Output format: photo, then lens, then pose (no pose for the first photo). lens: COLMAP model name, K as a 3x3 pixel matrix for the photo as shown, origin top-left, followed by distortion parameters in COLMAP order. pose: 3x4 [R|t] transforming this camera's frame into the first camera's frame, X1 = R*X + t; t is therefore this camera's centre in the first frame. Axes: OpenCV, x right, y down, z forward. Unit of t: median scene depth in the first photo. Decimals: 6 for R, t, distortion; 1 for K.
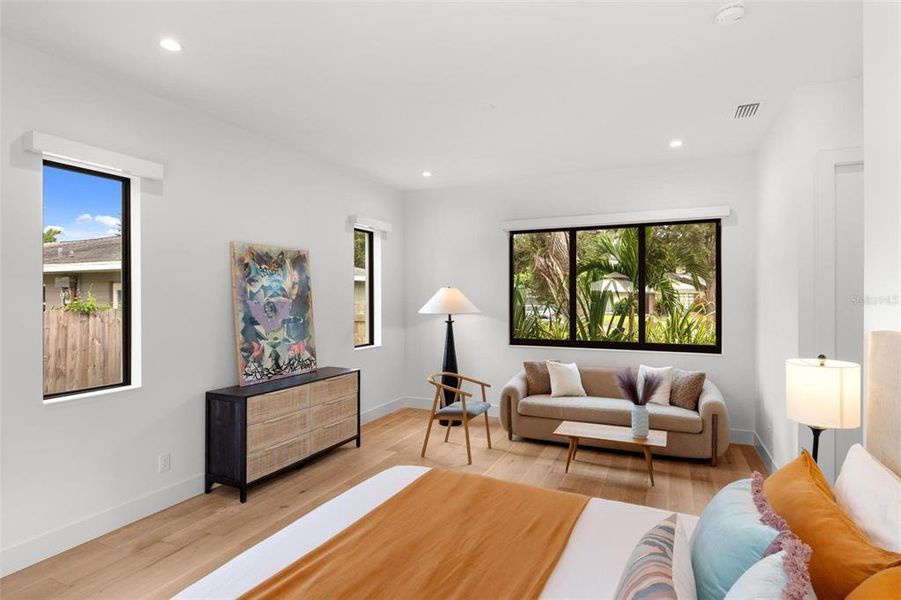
lens RADIAL K [[452.7, 0, 454.0], [0, 452.7, 289.8], [0, 0, 1]] dist [-0.004131, -0.000570]
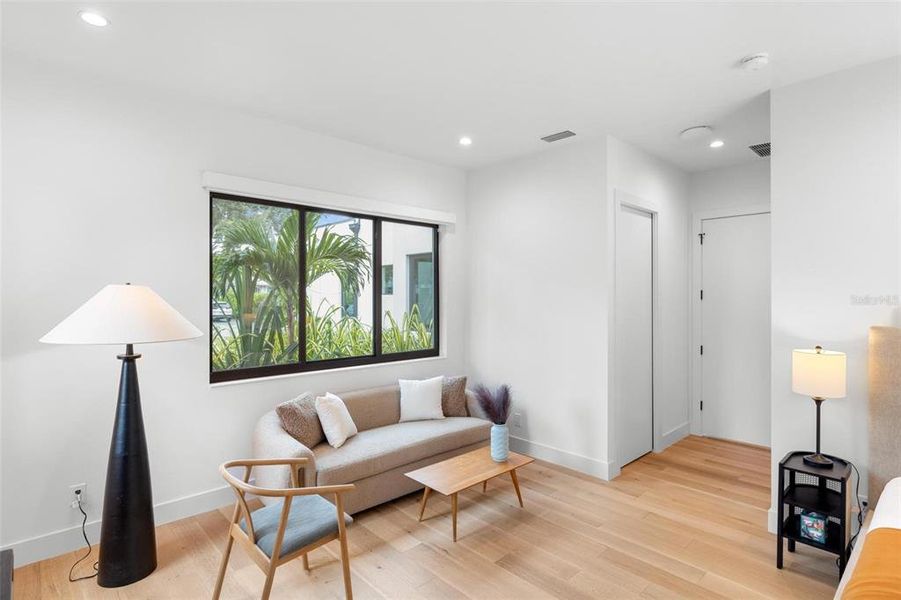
lens RADIAL K [[452.7, 0, 454.0], [0, 452.7, 289.8], [0, 0, 1]] dist [-0.004131, -0.000570]
pose [[0.391336, 0.012106, 0.920168, -0.345937], [-0.013270, 0.999884, -0.007511, -0.002237], [-0.920152, -0.009271, 0.391451, 0.557697]]
